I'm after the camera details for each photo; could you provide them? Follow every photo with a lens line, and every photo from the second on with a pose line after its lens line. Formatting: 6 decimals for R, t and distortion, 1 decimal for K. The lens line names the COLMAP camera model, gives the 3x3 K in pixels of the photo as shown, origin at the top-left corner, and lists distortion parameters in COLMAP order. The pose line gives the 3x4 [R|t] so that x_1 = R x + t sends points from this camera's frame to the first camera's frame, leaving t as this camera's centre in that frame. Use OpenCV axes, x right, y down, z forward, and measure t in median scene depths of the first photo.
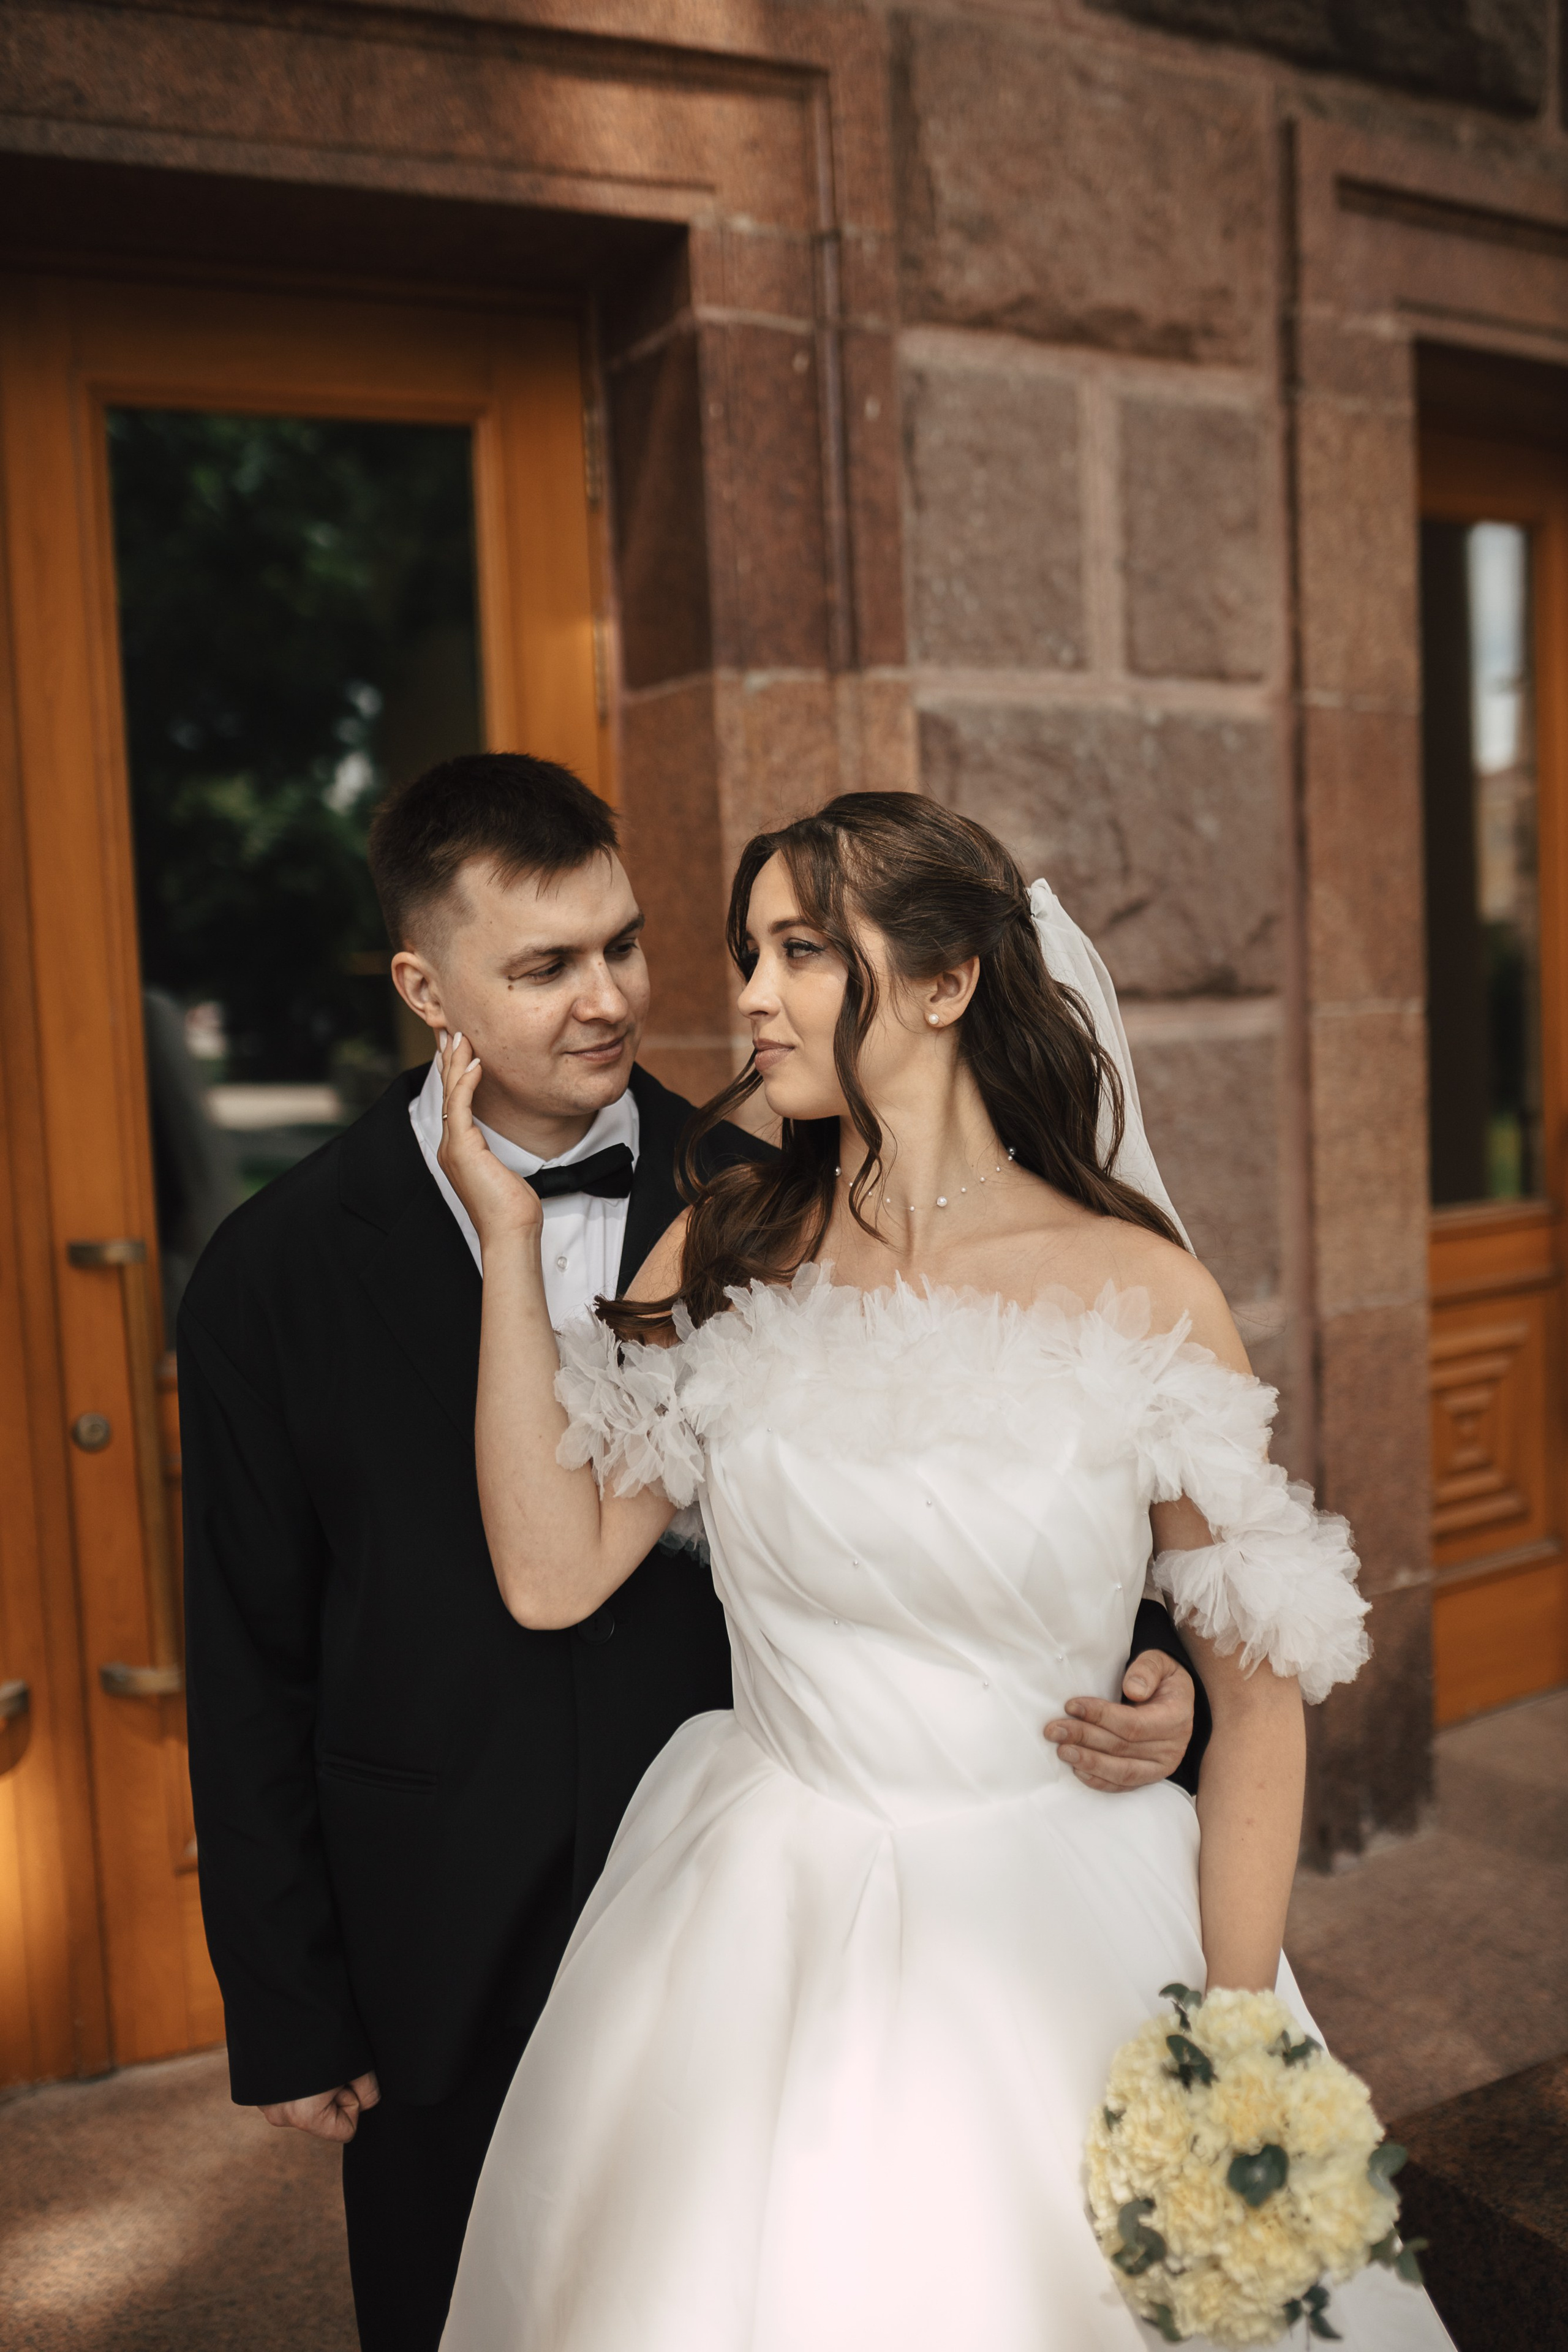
lens RADIAL K [[2265.9, 0, 784.0], [0, 2265.9, 1176.0], [0, 0, 1]] dist [-0.063126, 0.096208]
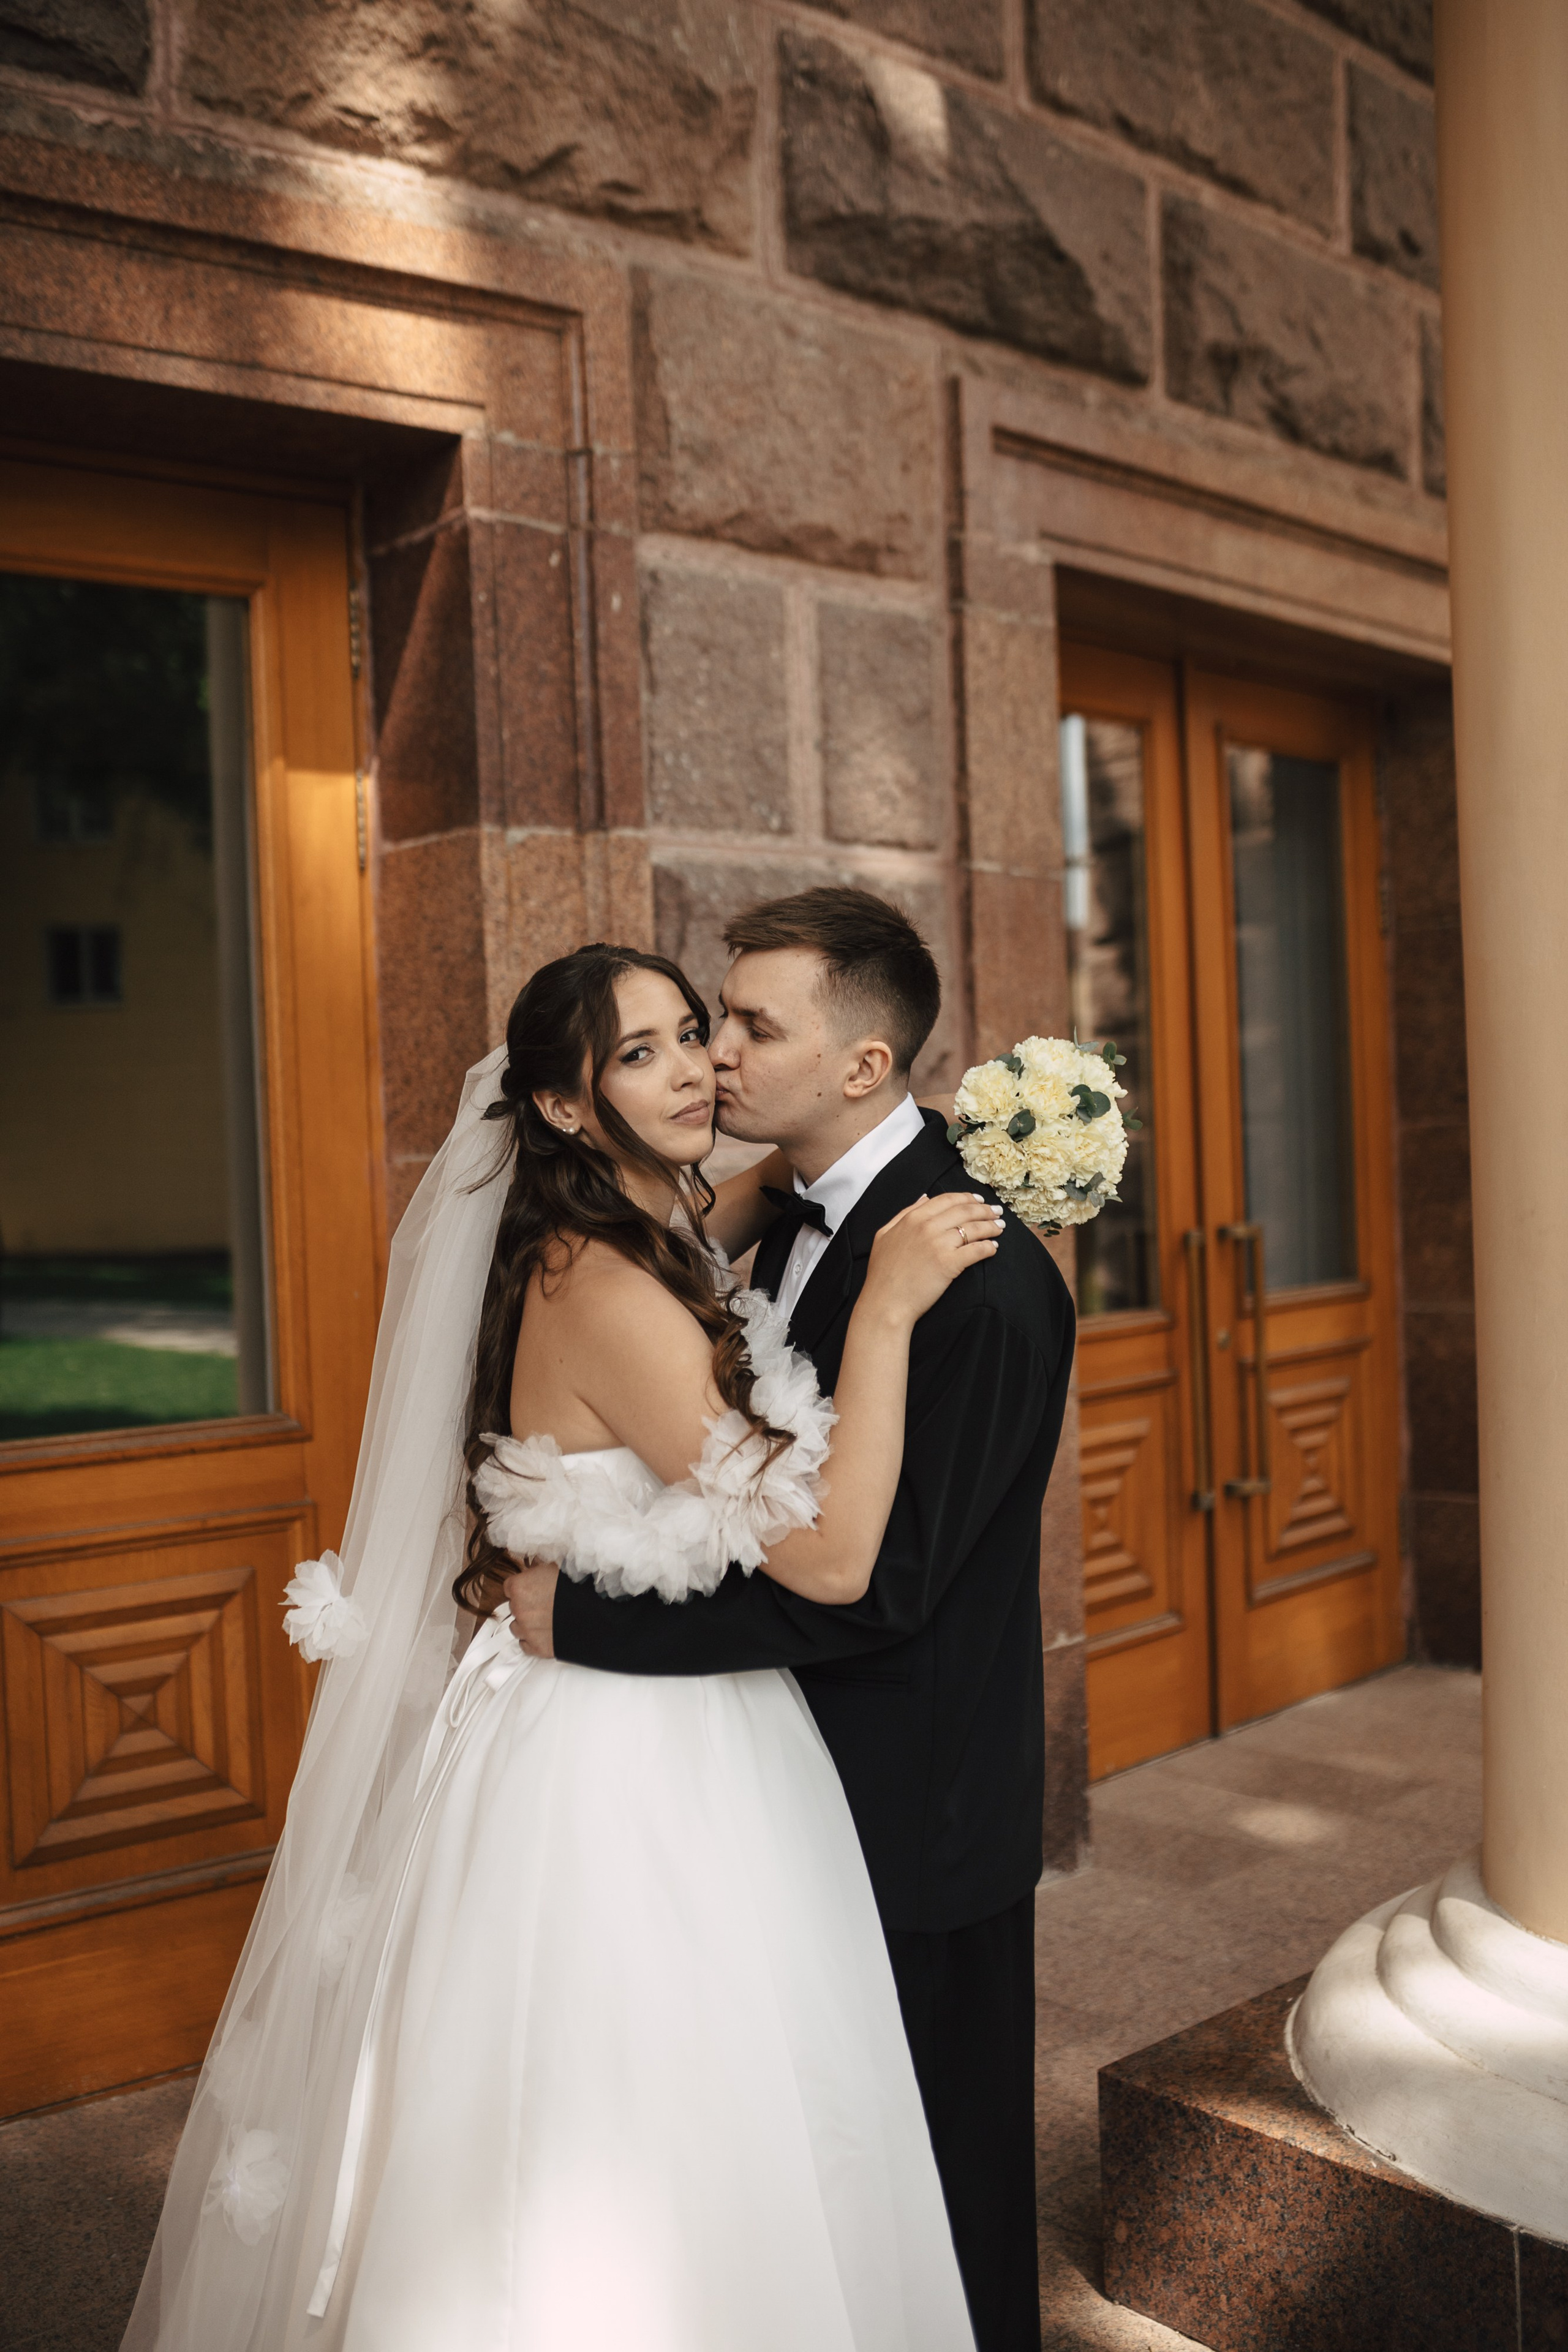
lens RADIAL K [[2265.9, 0, 784.0], [0, 2265.9, 1176.0], [0, 0, 1]] dist [-0.063126, 0.096208]
pose [[0.980576, 0.003694, 0.196104, -0.095853], [0.010478, 0.997408, -0.071182, 0.029961], [-0.195859, 0.071854, 0.977996, -0.108318]]
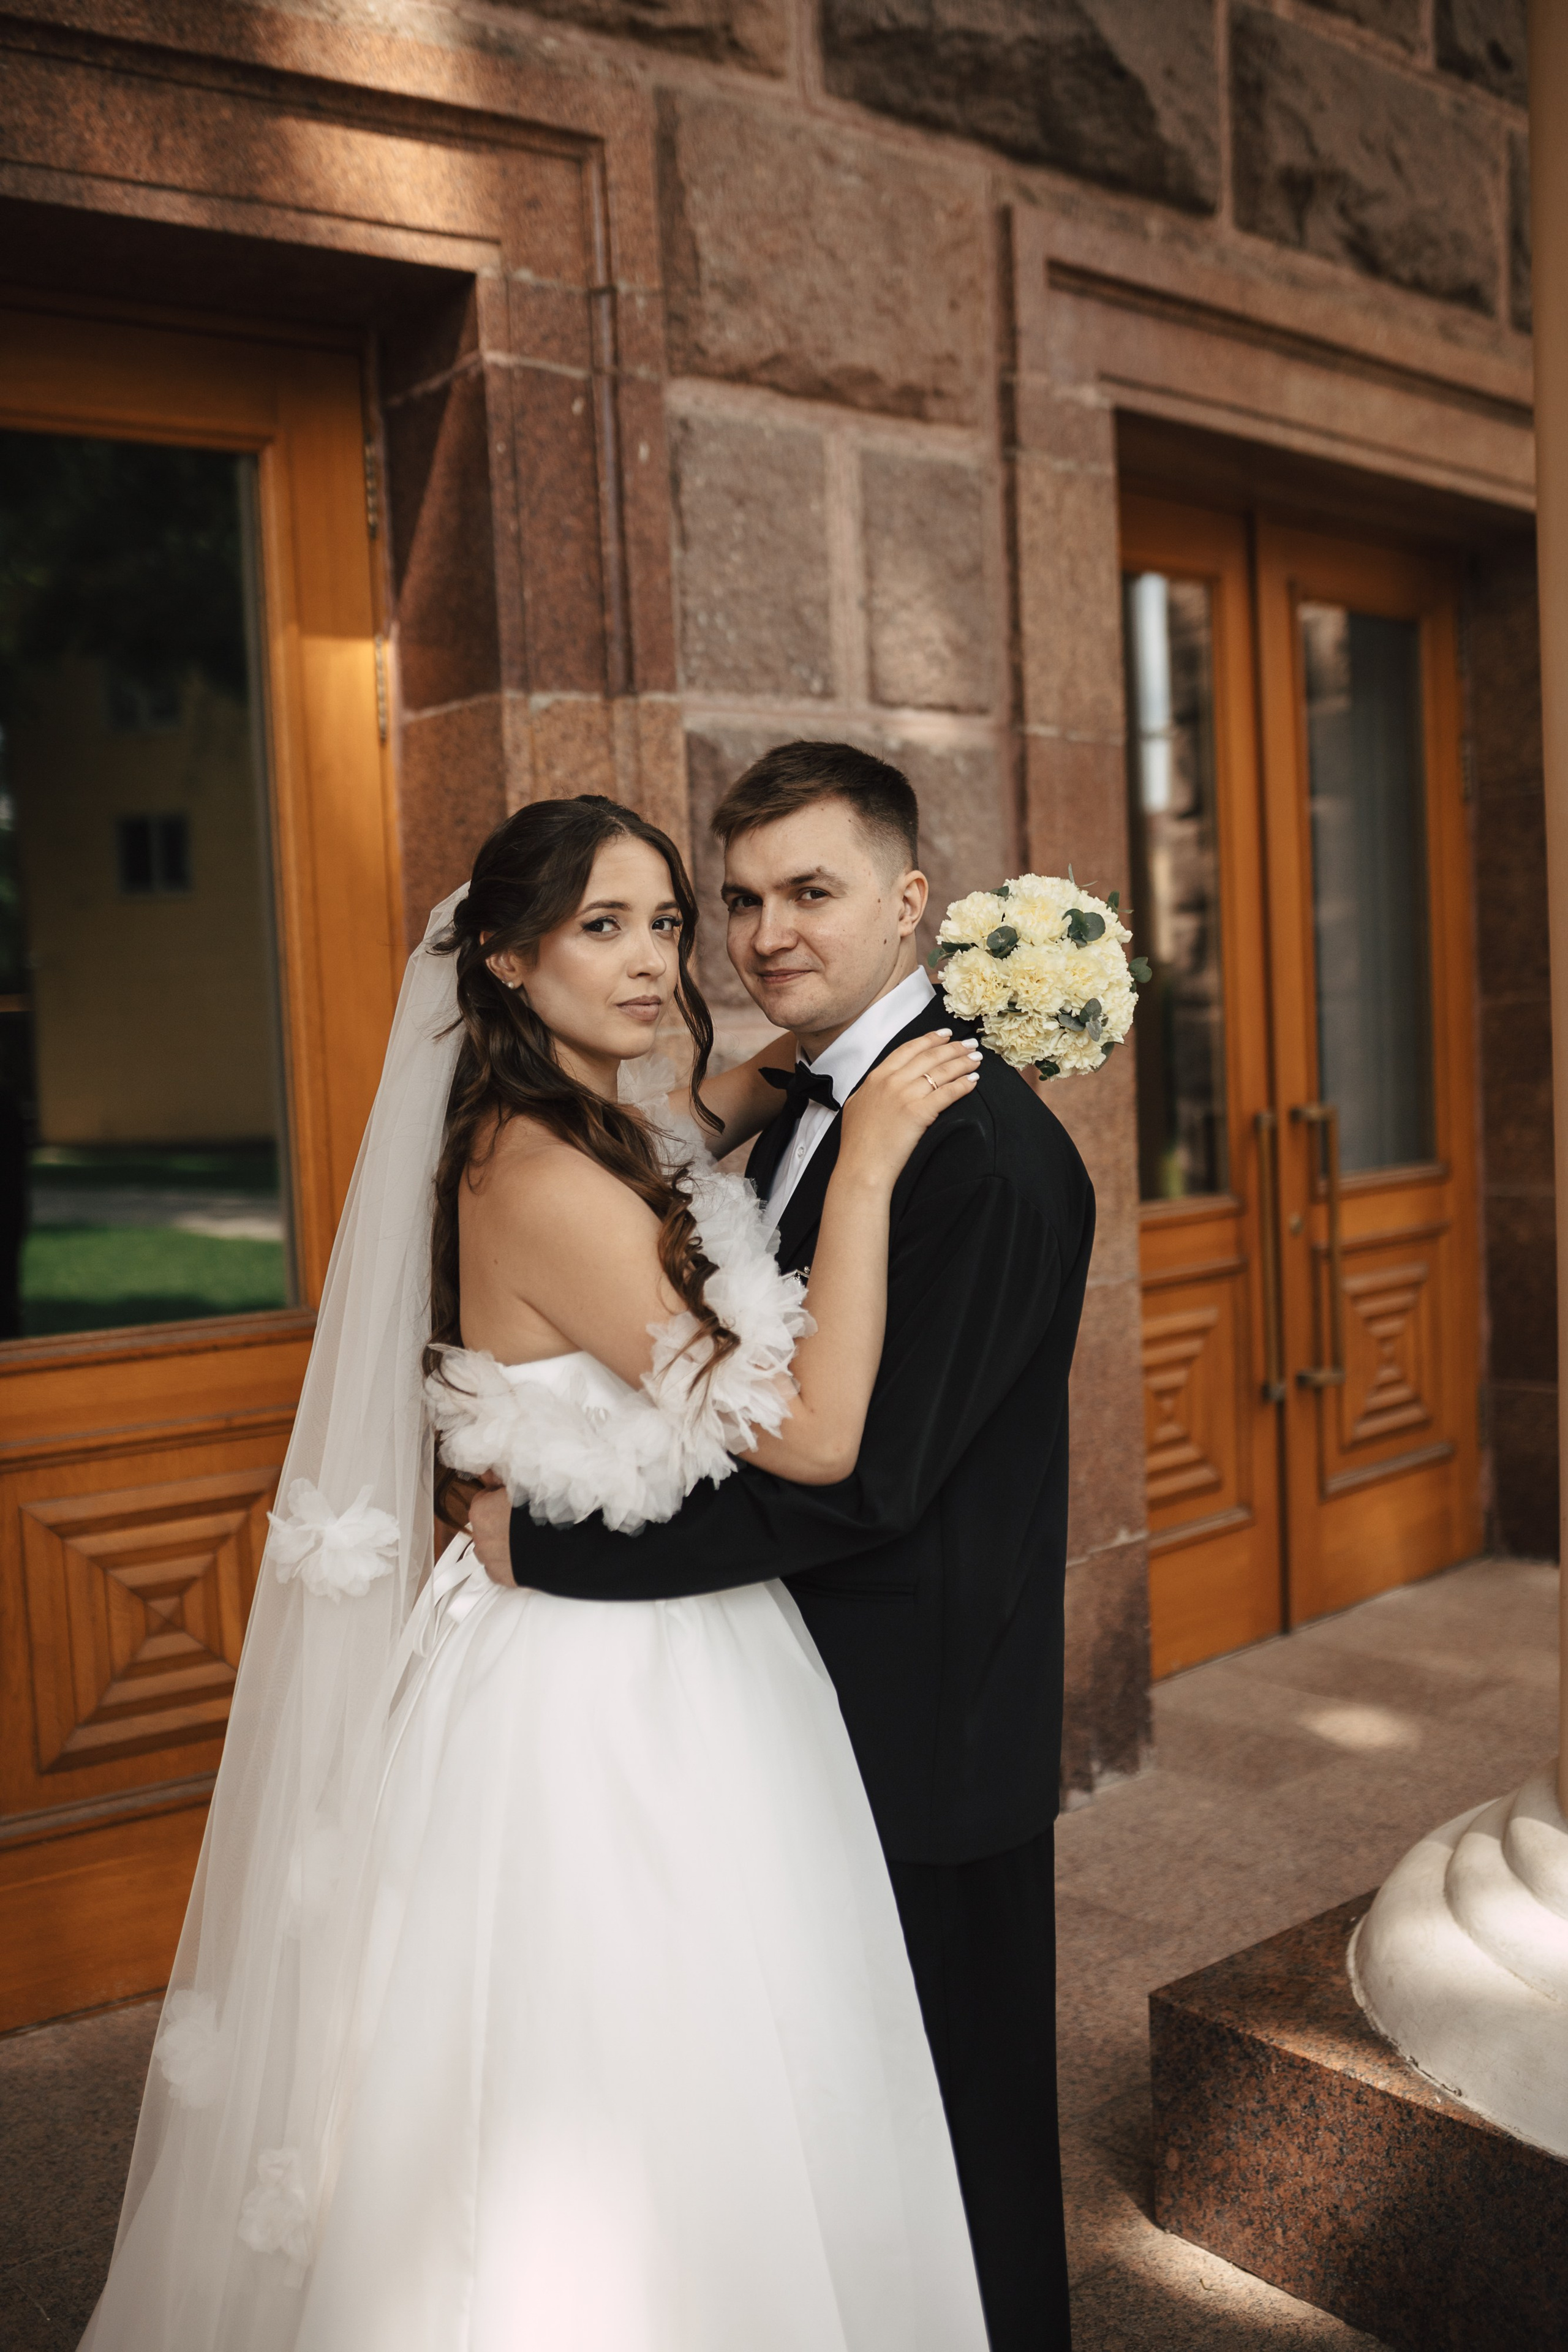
lens RADIAL K [[2265.9, 0, 784.0], [0, 2265.9, 1176.0], [0, 0, 1]] dist [-0.063126, 0.096208]
pose [[0.986918, -0.012162, 0.160766, -0.068751], [0.015668, 0.999666, -0.020559, 0.027561], [-0.160462, 0.022809, 0.986778, -0.063223]]
